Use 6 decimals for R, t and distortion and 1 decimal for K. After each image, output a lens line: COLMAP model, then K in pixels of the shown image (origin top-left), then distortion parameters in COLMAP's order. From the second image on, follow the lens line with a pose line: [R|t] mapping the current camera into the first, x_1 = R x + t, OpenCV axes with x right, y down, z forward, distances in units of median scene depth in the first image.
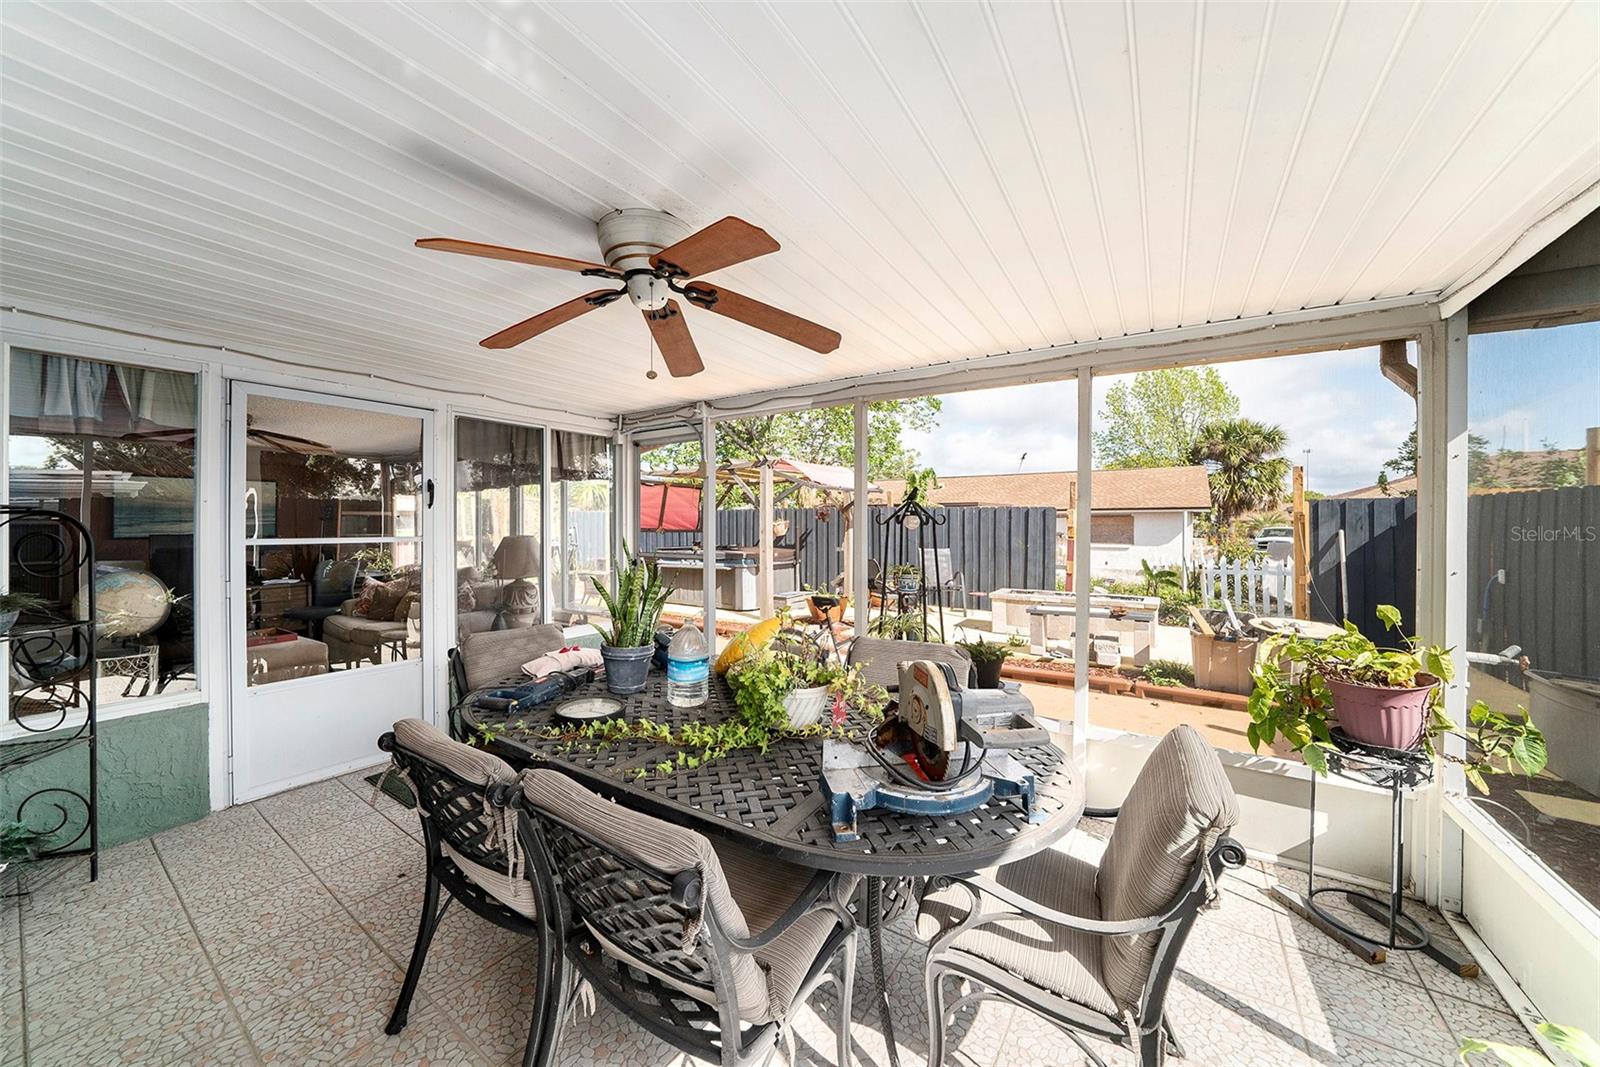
lens RADIAL K [[548.7, 0, 810.5], [0, 548.7, 522.6], [0, 0, 1]] dist [0.000009, 0.000045]
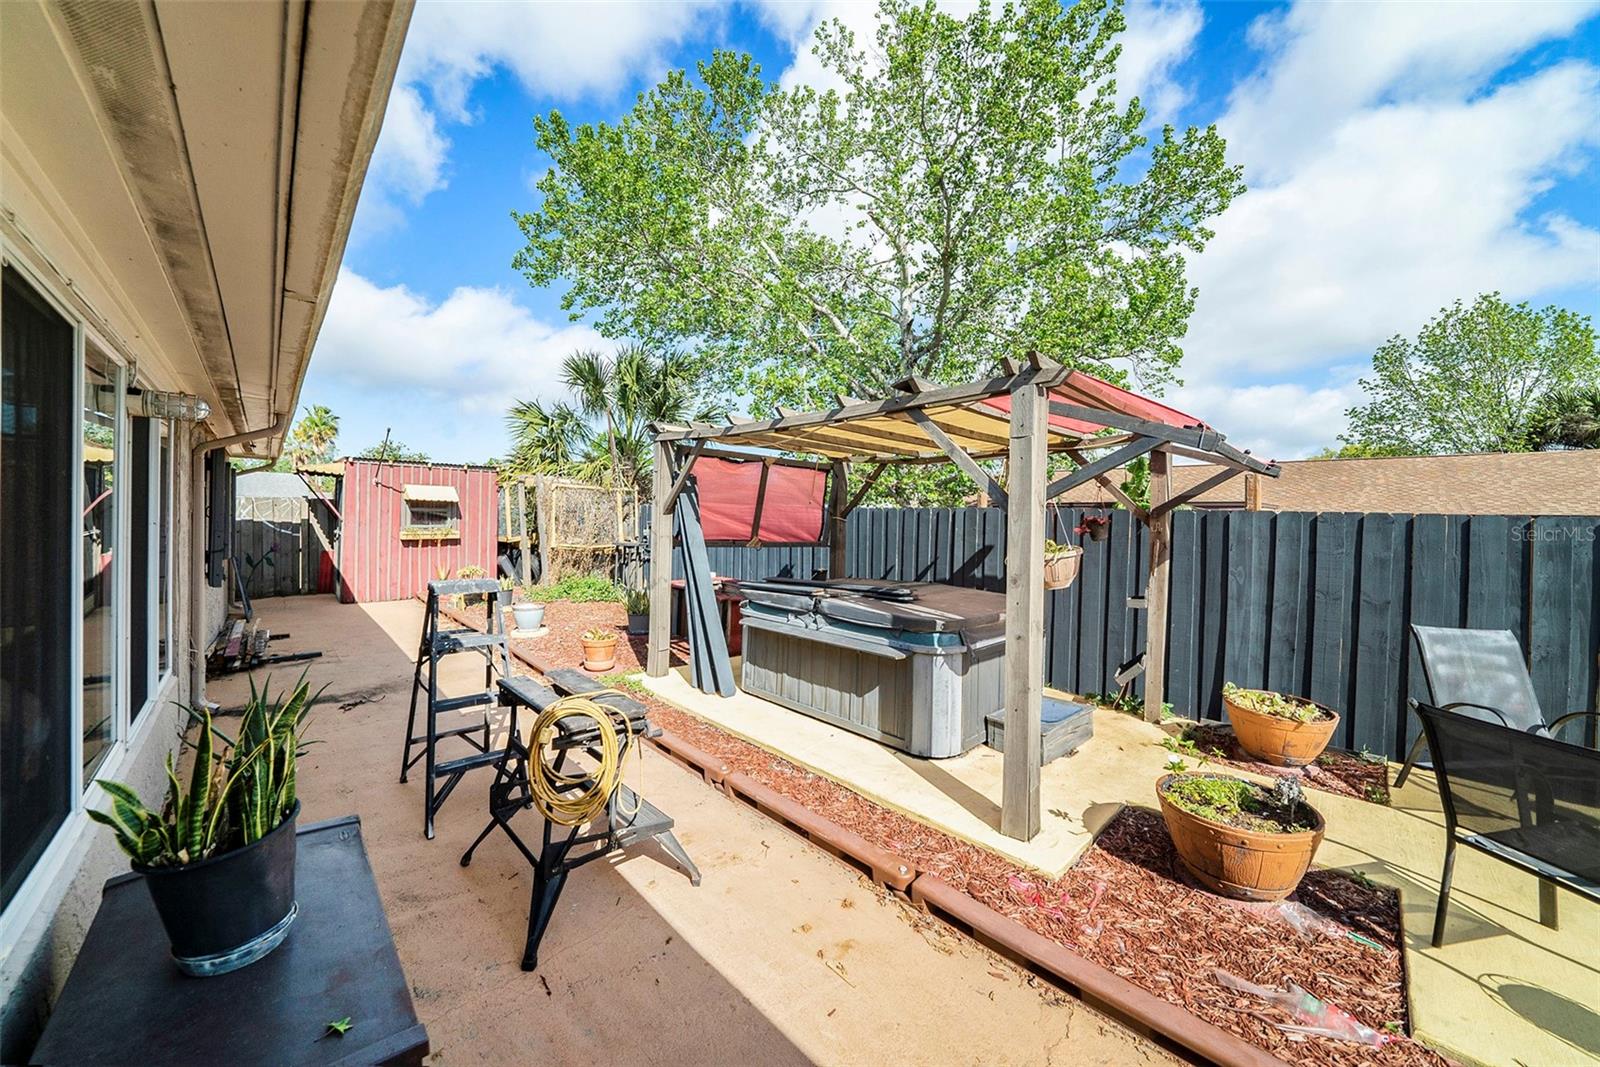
lens RADIAL K [[565.5, 0, 794.9], [0, 565.5, 524.8], [0, 0, 1]] dist [-0.024731, 0.000008]
pose [[0.975422, 0.025808, -0.218827, -0.121265], [-0.022935, 0.999614, 0.015660, -0.016483], [0.219147, -0.010256, 0.975638, 0.504113]]
